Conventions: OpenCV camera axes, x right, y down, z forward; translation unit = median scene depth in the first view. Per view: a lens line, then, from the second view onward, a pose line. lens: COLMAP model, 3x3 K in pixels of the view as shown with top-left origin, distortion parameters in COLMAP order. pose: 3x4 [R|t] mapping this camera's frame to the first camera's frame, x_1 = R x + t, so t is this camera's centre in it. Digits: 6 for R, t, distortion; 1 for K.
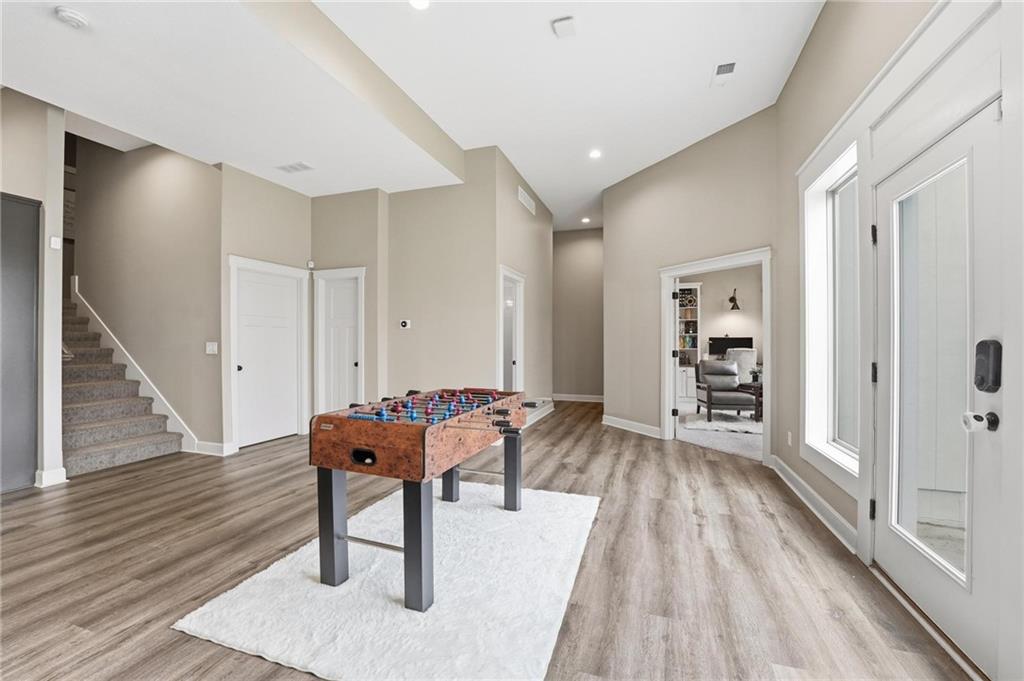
lens RADIAL K [[425.2, 0, 509.0], [0, 425.2, 342.9], [0, 0, 1]] dist [-0.018267, 0.000314]
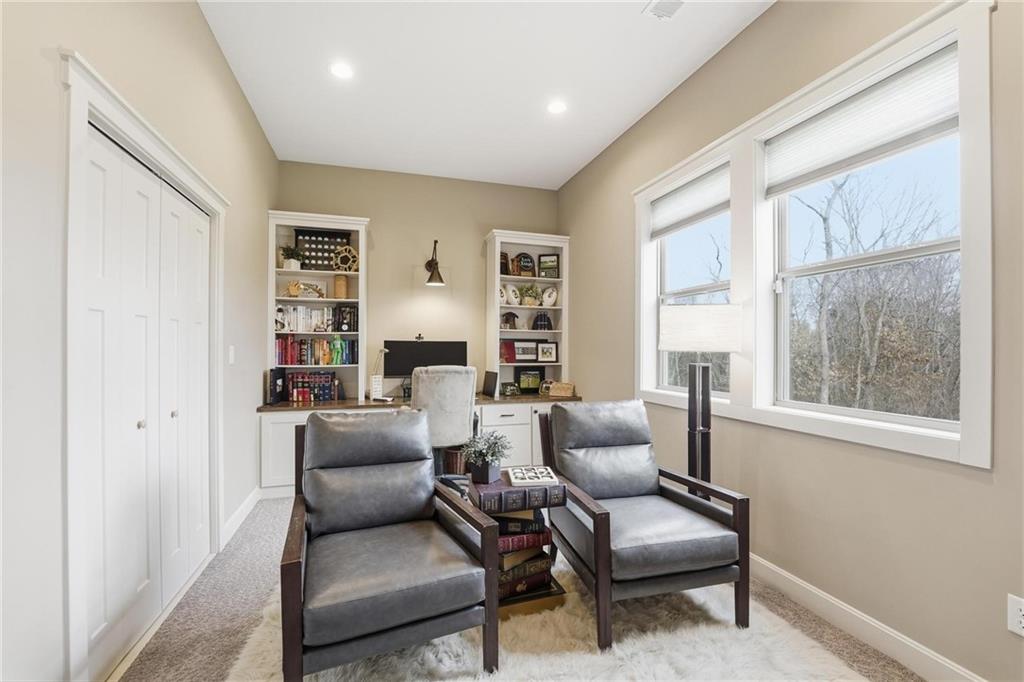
lens RADIAL K [[425.2, 0, 509.0], [0, 425.2, 343.4], [0, 0, 1]] dist [-0.018267, 0.000314]
pose [[0.807550, 0.009267, 0.589726, 0.309357], [-0.001745, 0.999910, -0.013324, -0.003844], [-0.589796, 0.009730, 0.807493, 0.545358]]
